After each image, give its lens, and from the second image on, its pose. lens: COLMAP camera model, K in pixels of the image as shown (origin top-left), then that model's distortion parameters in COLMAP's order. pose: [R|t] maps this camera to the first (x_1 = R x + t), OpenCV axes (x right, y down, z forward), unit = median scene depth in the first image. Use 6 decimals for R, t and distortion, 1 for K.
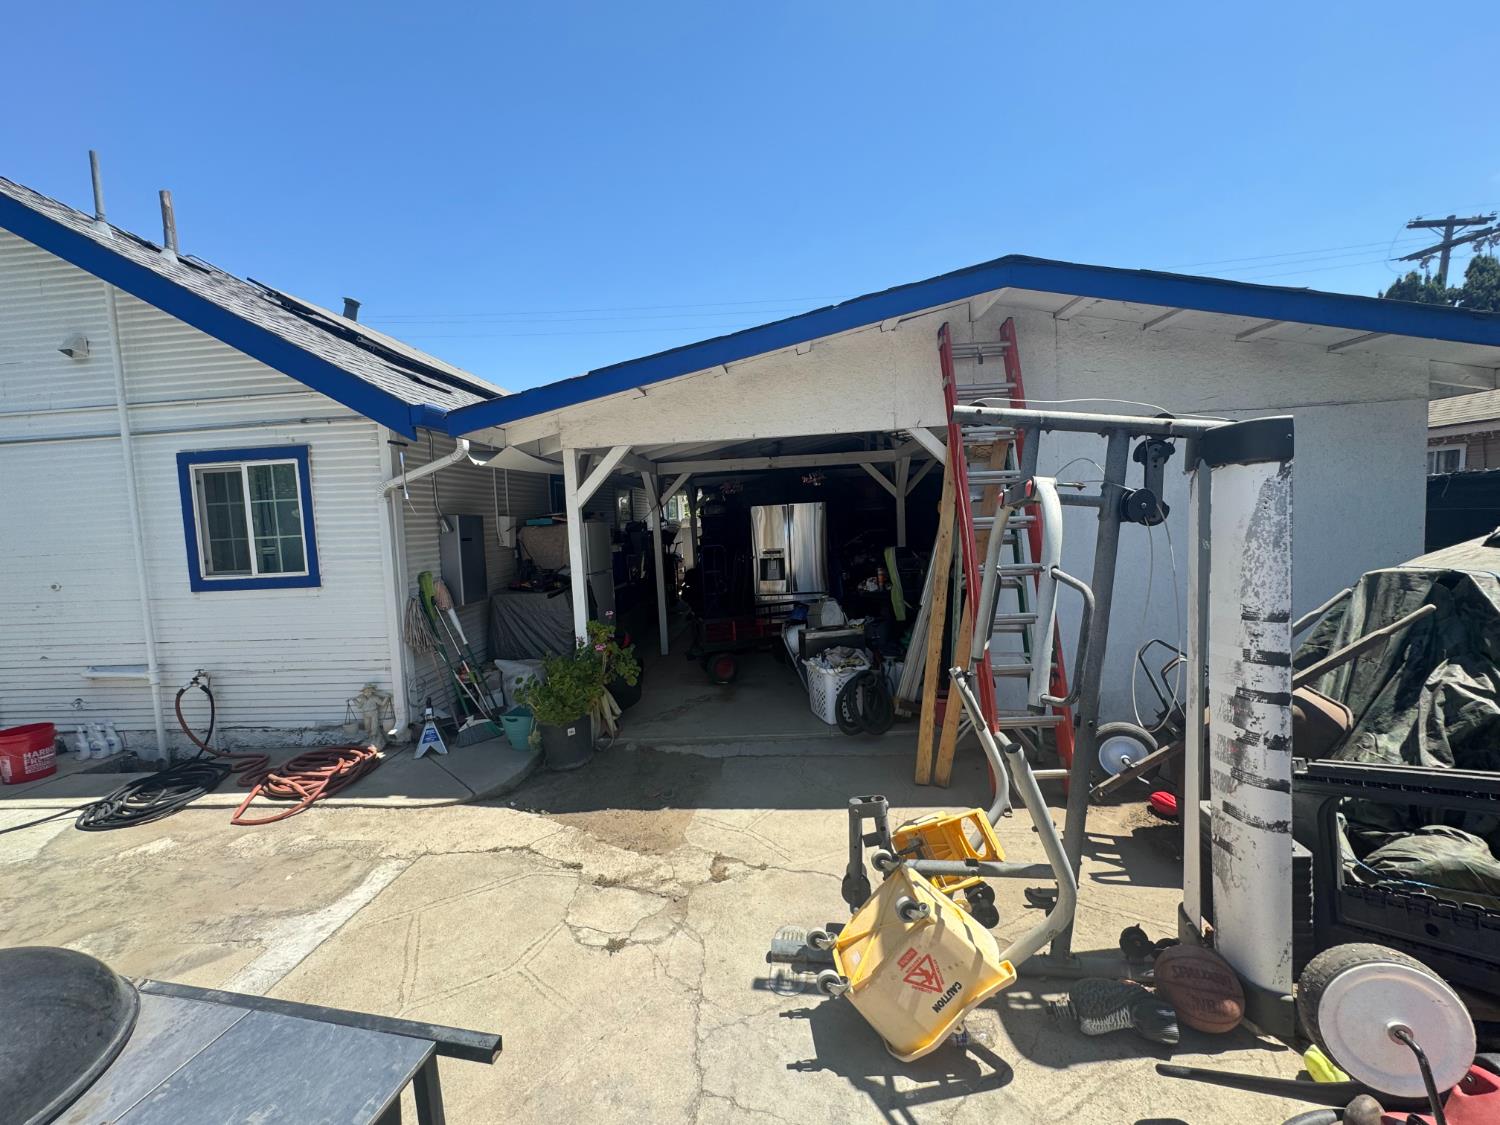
lens RADIAL K [[605.0, 0, 748.3], [0, 605.0, 559.9], [0, 0, 1]] dist [-0.003077, -0.000515]
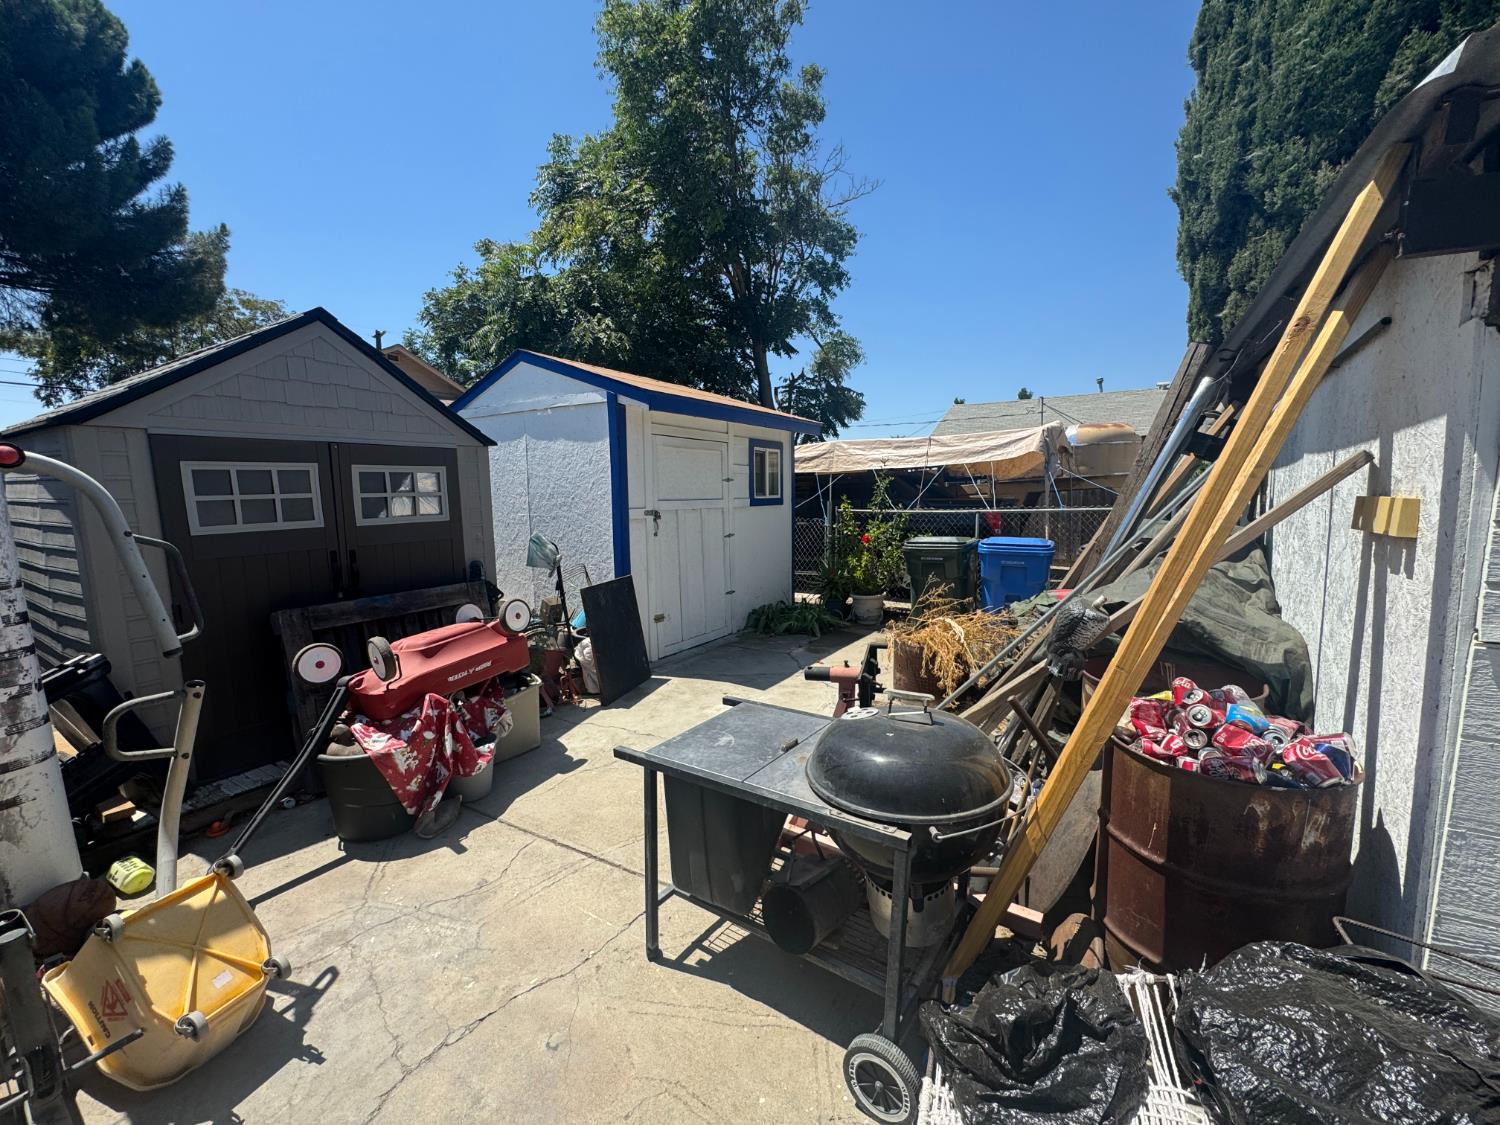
lens RADIAL K [[605.0, 0, 750.6], [0, 605.0, 564.3], [0, 0, 1]] dist [-0.003077, -0.000515]
pose [[-0.906457, 0.008898, 0.422204, -0.931319], [0.081847, 0.984522, 0.154975, -0.008170], [-0.414291, 0.175035, -0.893155, 1.420007]]
